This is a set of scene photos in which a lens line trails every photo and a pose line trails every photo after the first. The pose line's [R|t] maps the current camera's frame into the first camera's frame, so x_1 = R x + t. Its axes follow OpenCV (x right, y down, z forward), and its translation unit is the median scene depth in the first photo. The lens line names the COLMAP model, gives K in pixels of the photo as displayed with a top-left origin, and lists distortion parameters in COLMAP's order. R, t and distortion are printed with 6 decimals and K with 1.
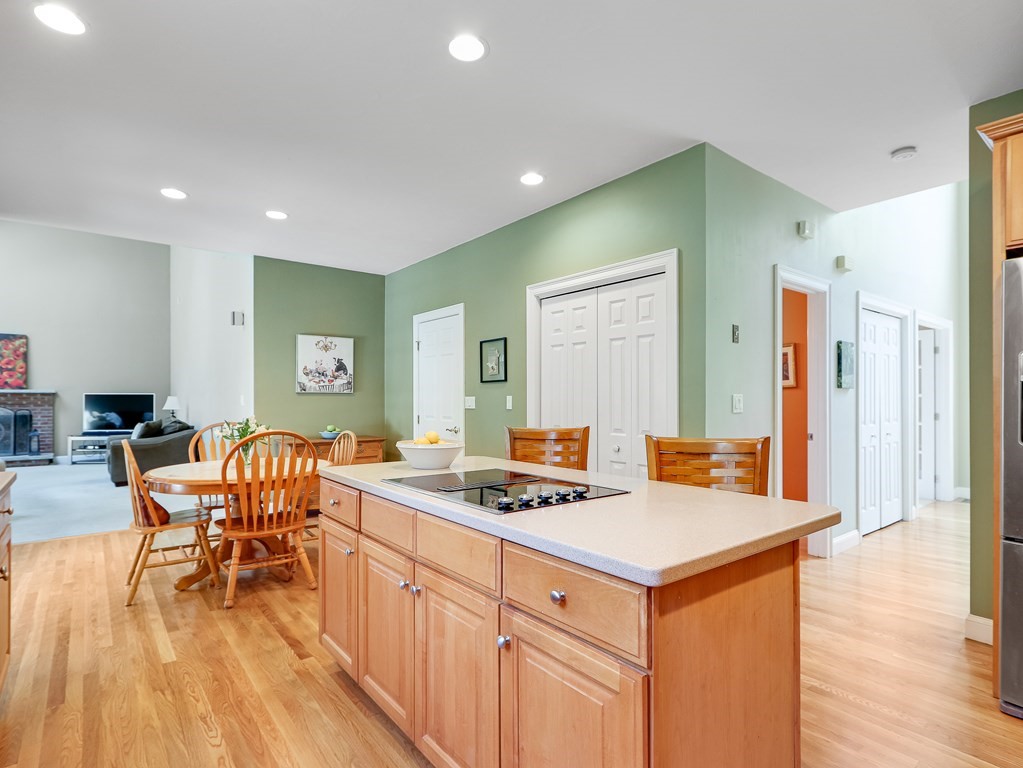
lens RADIAL K [[529.7, 0, 506.3], [0, 529.7, 397.4], [0, 0, 1]] dist [0.000897, -0.000784]
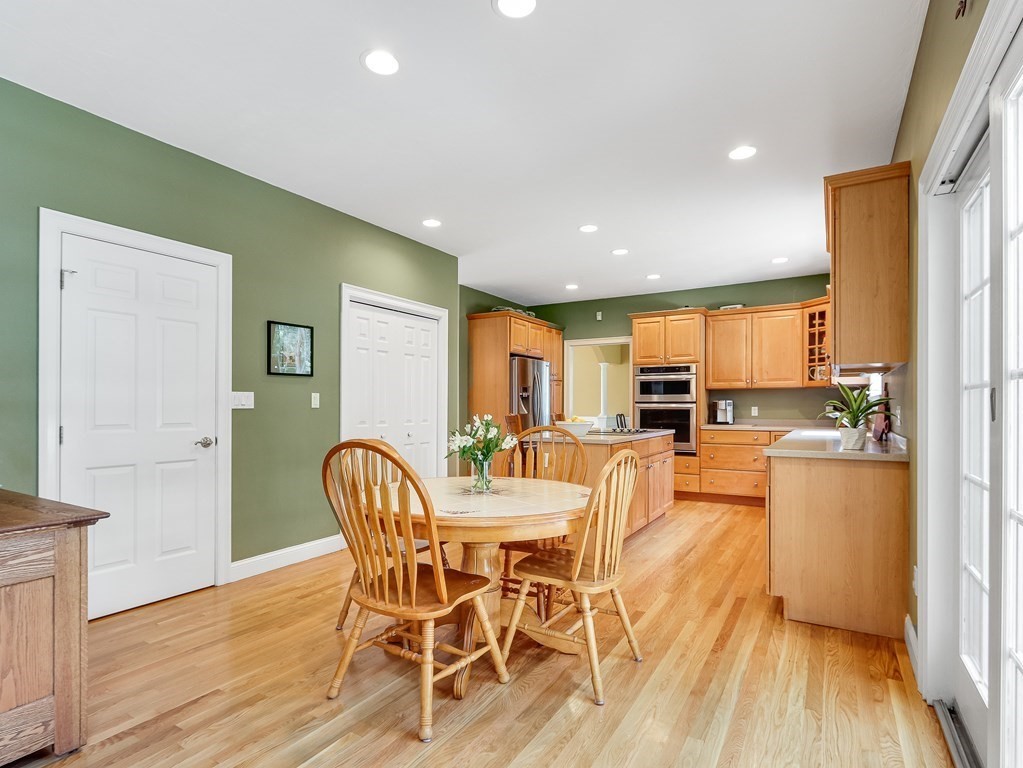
lens RADIAL K [[535.9, 0, 508.9], [0, 535.9, 401.9], [0, 0, 1]] dist [0.002285, 0.000371]
pose [[-0.356644, 0.007116, 0.934213, -0.957579], [-0.001752, 0.999964, -0.008286, 0.019118], [-0.934239, -0.004592, -0.356619, 1.014397]]
